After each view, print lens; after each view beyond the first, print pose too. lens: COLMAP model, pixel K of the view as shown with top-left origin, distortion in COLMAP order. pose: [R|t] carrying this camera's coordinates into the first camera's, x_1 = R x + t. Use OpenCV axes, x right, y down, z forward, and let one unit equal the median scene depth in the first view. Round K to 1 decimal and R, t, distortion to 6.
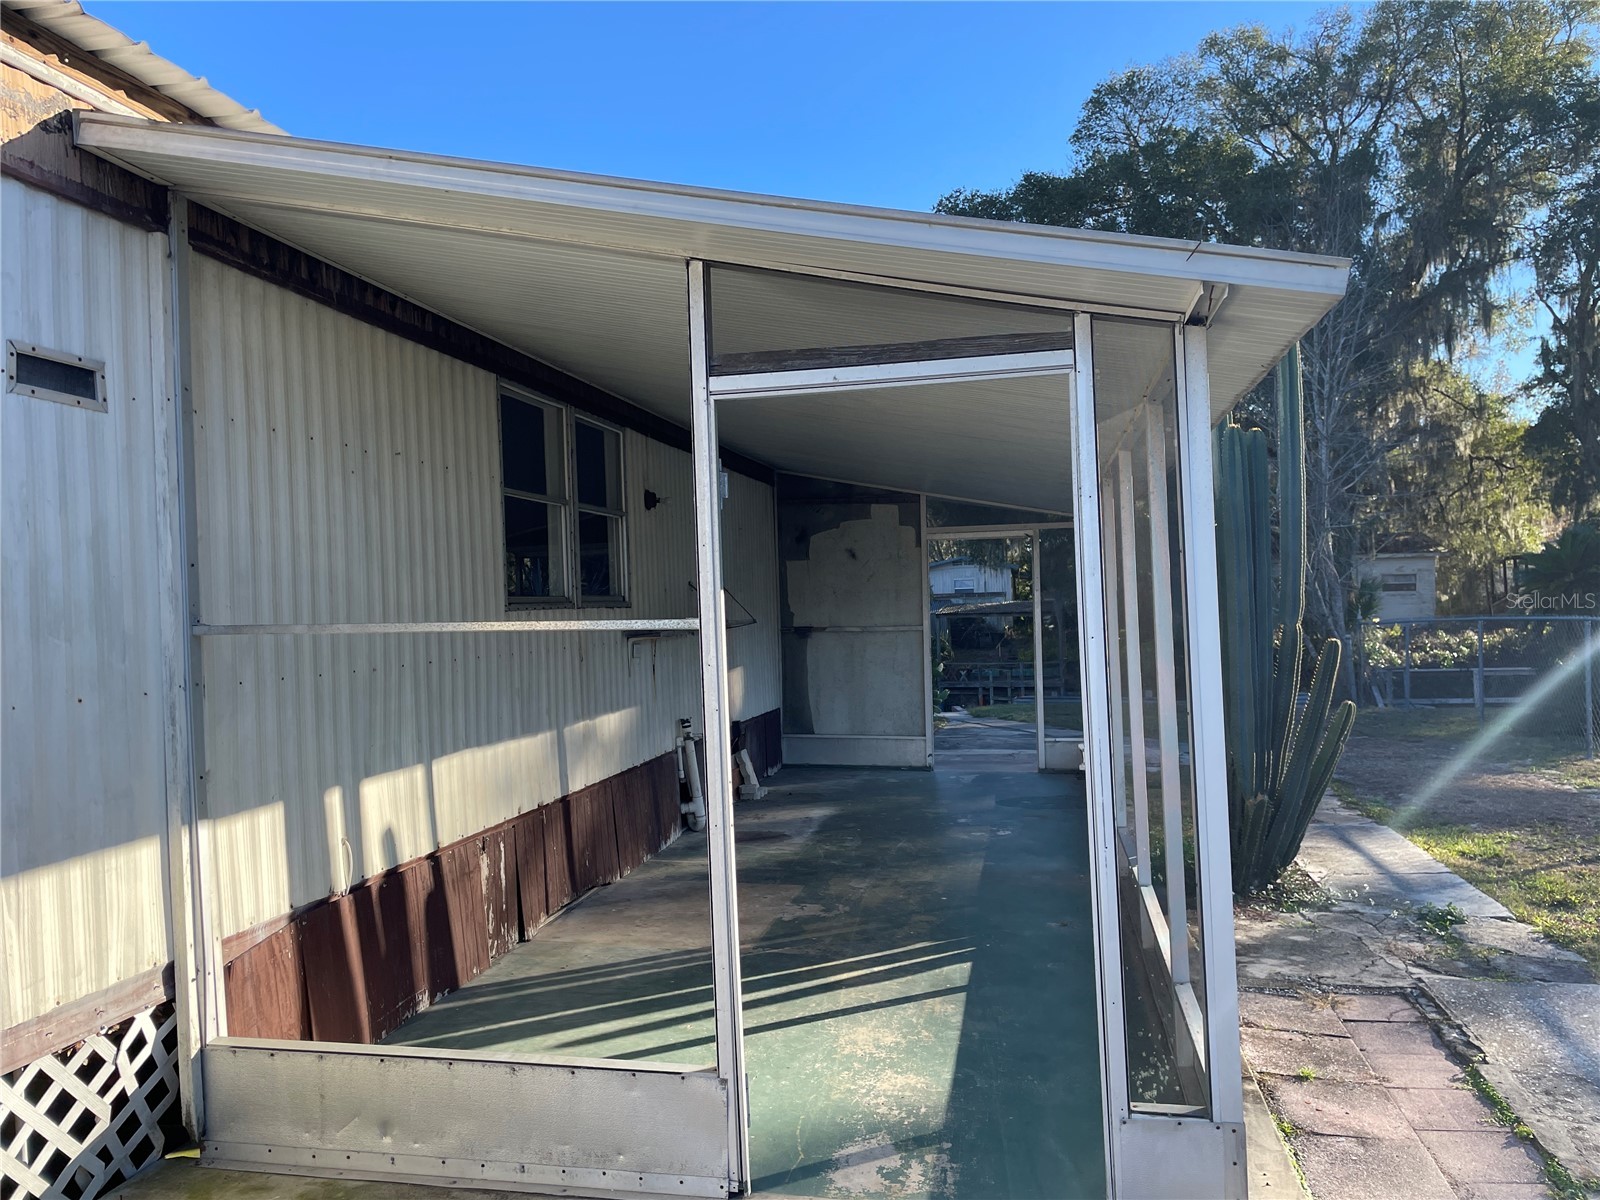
lens RADIAL K [[1202.2, 0, 809.9], [0, 1202.2, 604.2], [0, 0, 1]] dist [0.092757, -0.114605]
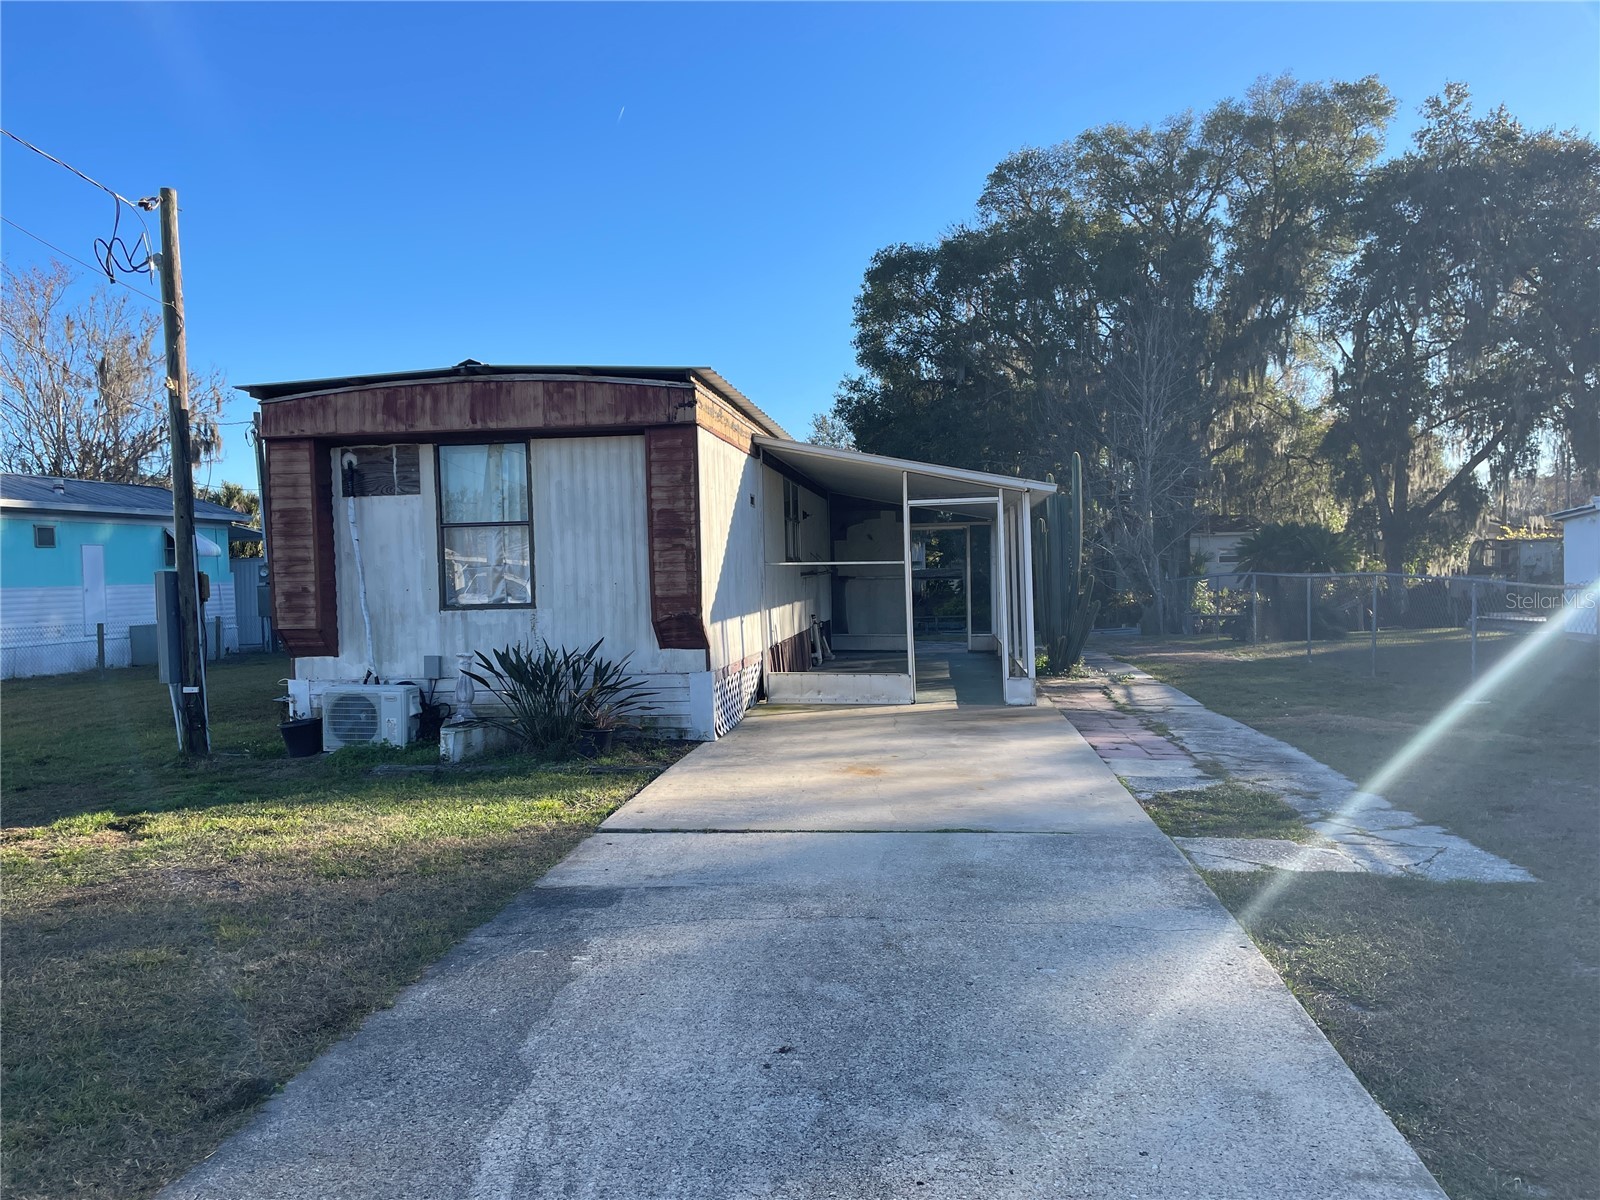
lens RADIAL K [[1202.2, 0, 809.9], [0, 1202.2, 604.2], [0, 0, 1]] dist [0.092757, -0.114605]
pose [[0.996608, 0.002655, 0.082257, -0.064422], [-0.004658, 0.999697, 0.024167, 0.005494], [-0.082167, -0.024469, 0.996318, -0.258253]]
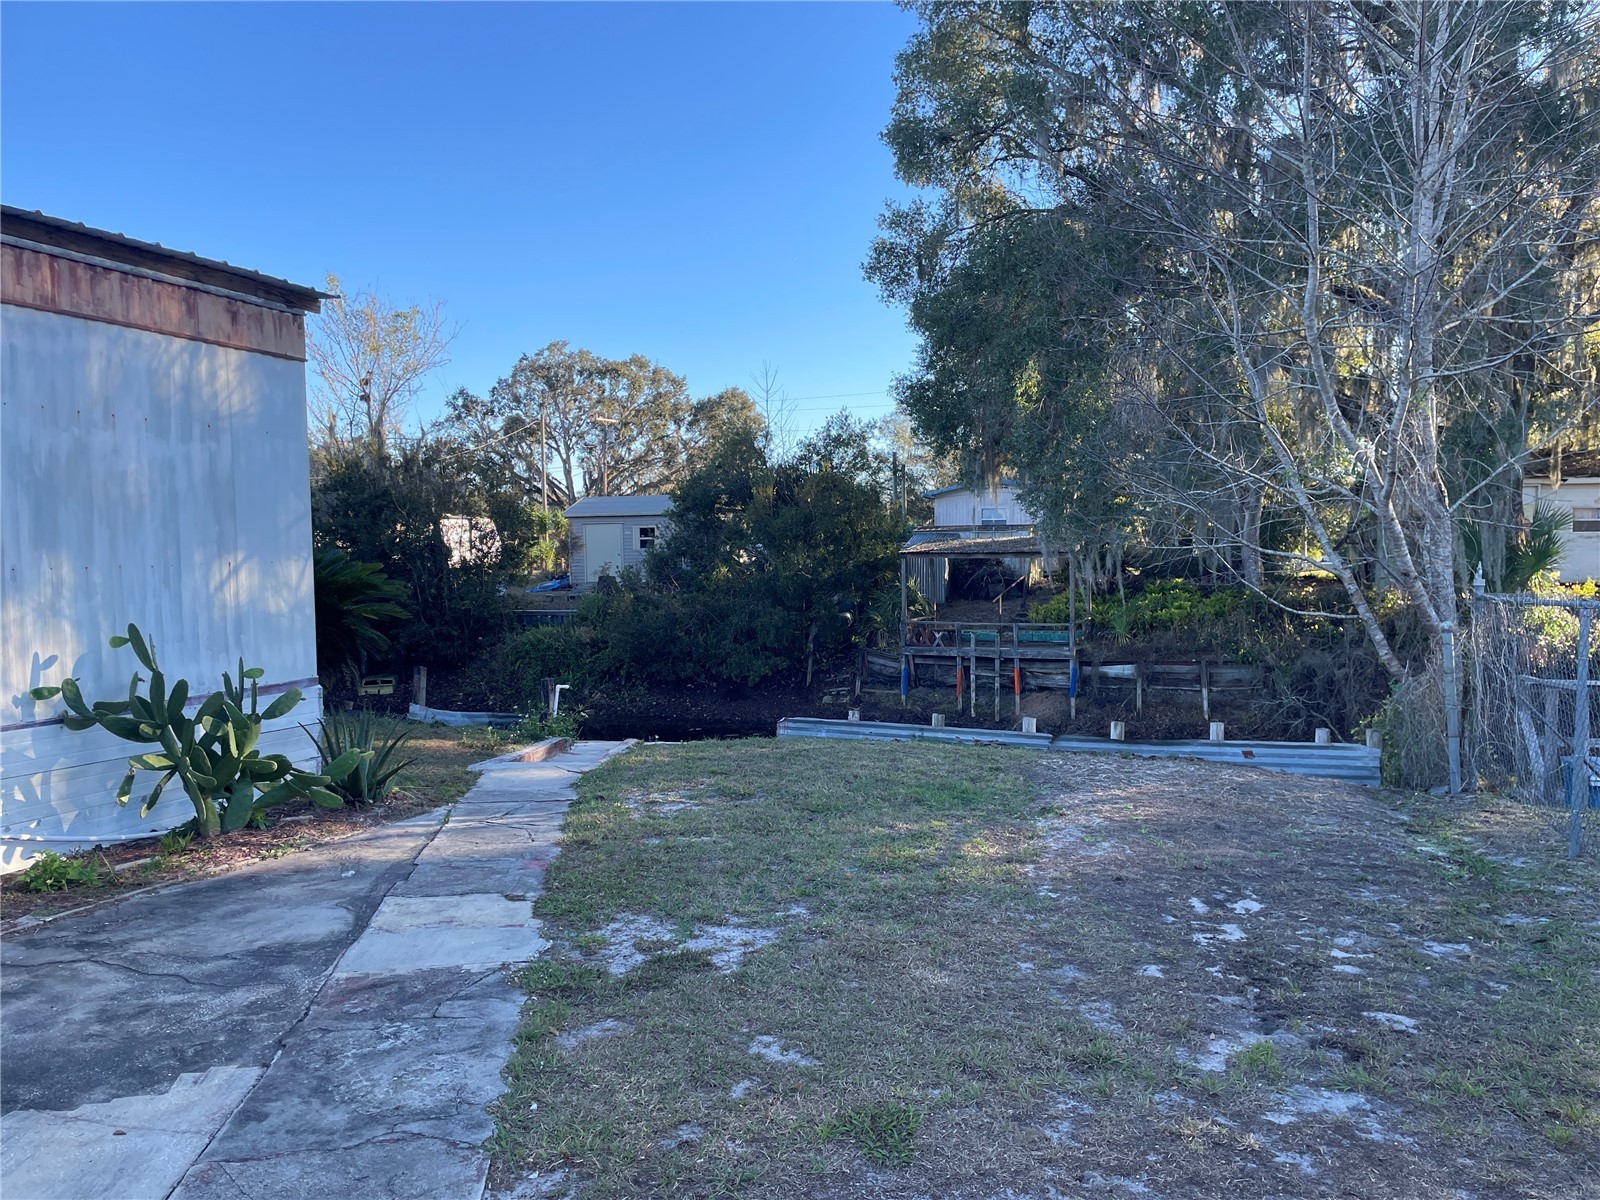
lens RADIAL K [[1202.2, 0, 809.9], [0, 1202.2, 604.2], [0, 0, 1]] dist [0.092757, -0.114605]
pose [[0.991406, 0.026614, -0.128088, 0.141612], [-0.019492, 0.998210, 0.056539, -0.000441], [0.129363, -0.053556, 0.990150, 0.276839]]
